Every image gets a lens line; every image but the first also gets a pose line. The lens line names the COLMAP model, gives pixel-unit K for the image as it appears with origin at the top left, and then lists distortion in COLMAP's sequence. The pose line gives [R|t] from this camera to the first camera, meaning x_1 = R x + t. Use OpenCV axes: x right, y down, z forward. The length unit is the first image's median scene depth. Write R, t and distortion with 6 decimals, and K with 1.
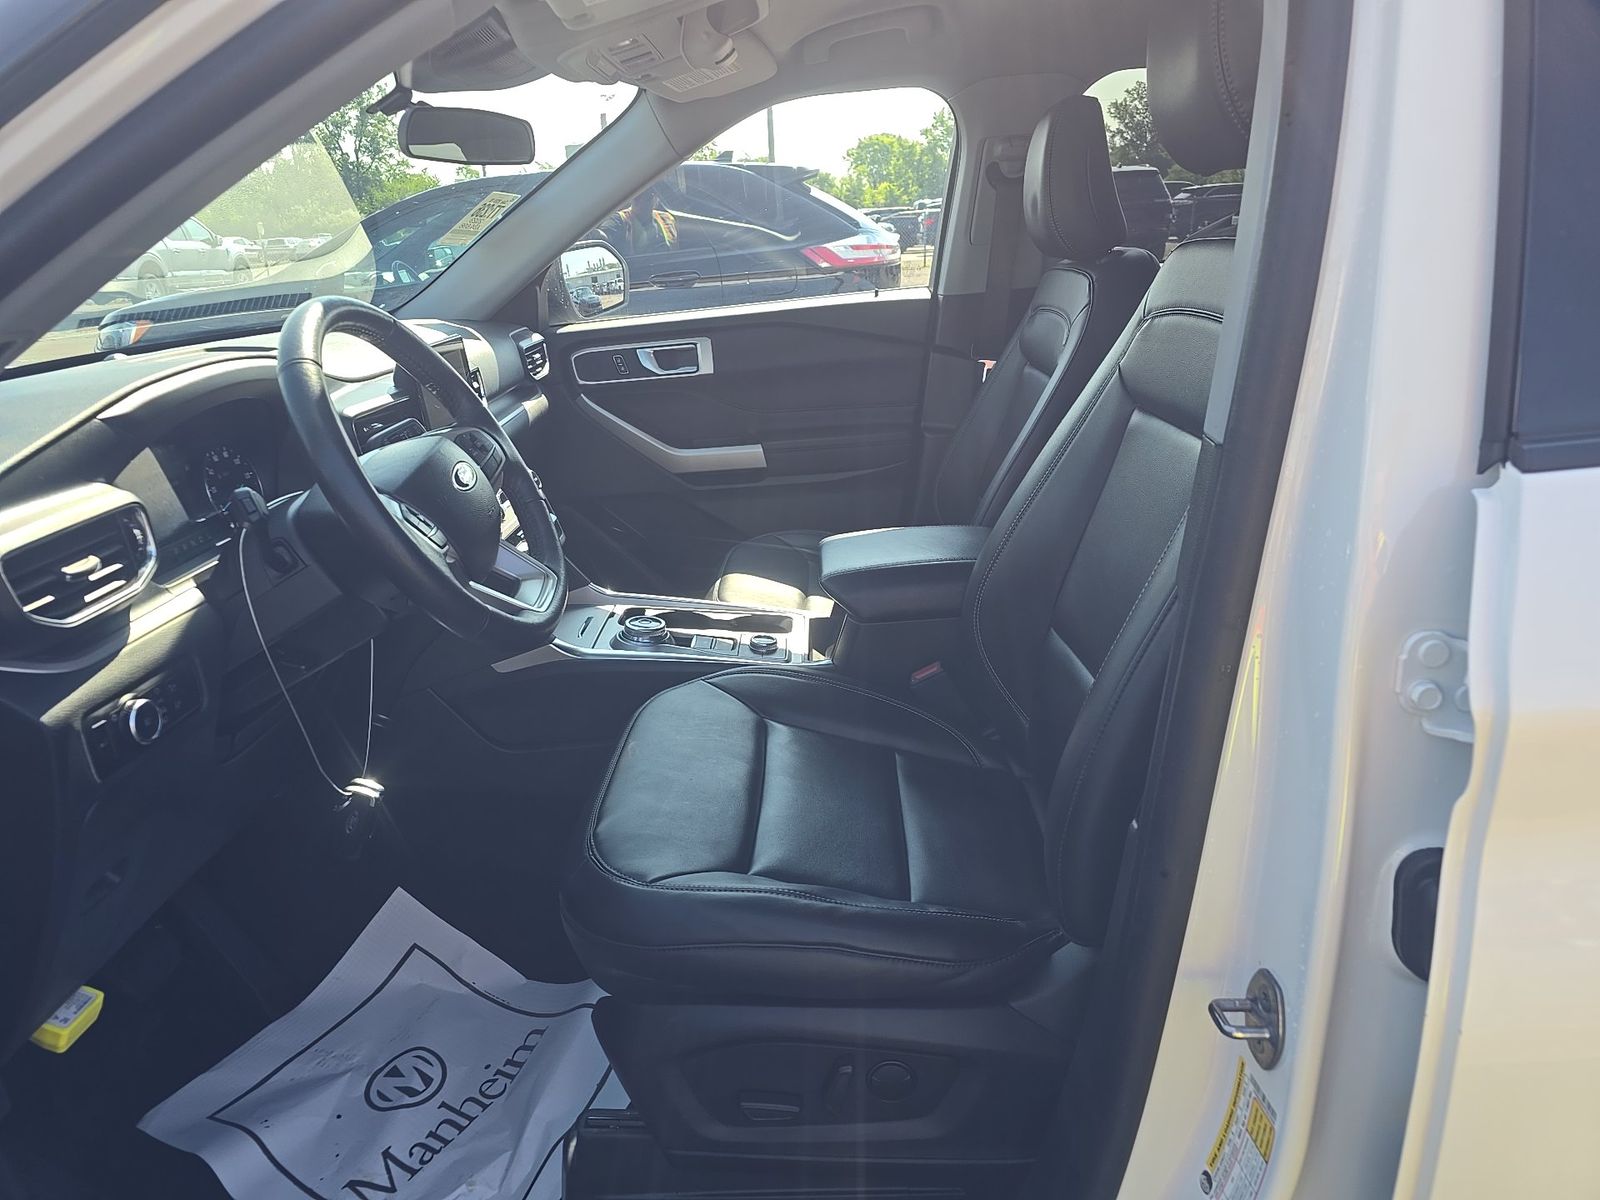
lens RADIAL K [[1055.6, 0, 784.2], [0, 1055.6, 589.8], [0, 0, 1]] dist [0.051735, -0.035134]
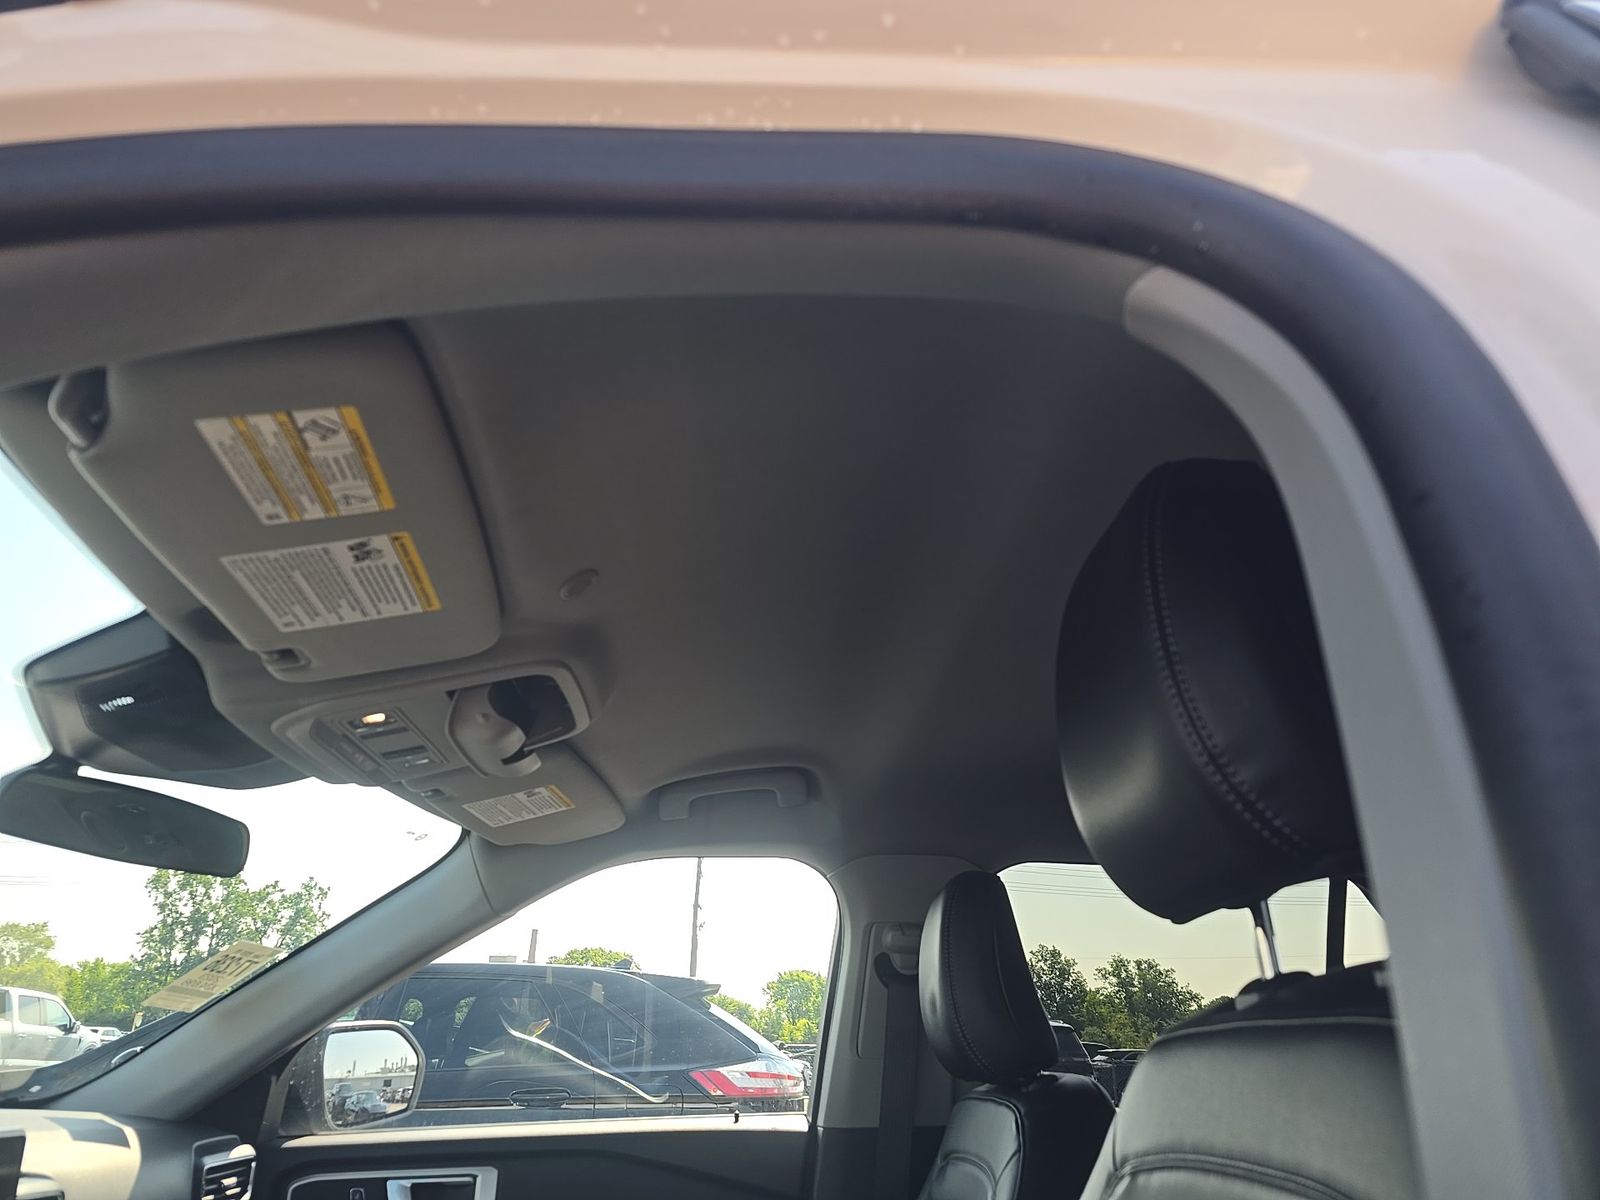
lens RADIAL K [[1055.6, 0, 784.2], [0, 1055.6, 589.8], [0, 0, 1]] dist [0.051735, -0.035134]
pose [[0.994625, 0.096356, 0.037901, 0.057890], [-0.045112, 0.732740, -0.679012, -0.045922], [-0.093199, 0.673652, 0.733148, 0.204197]]
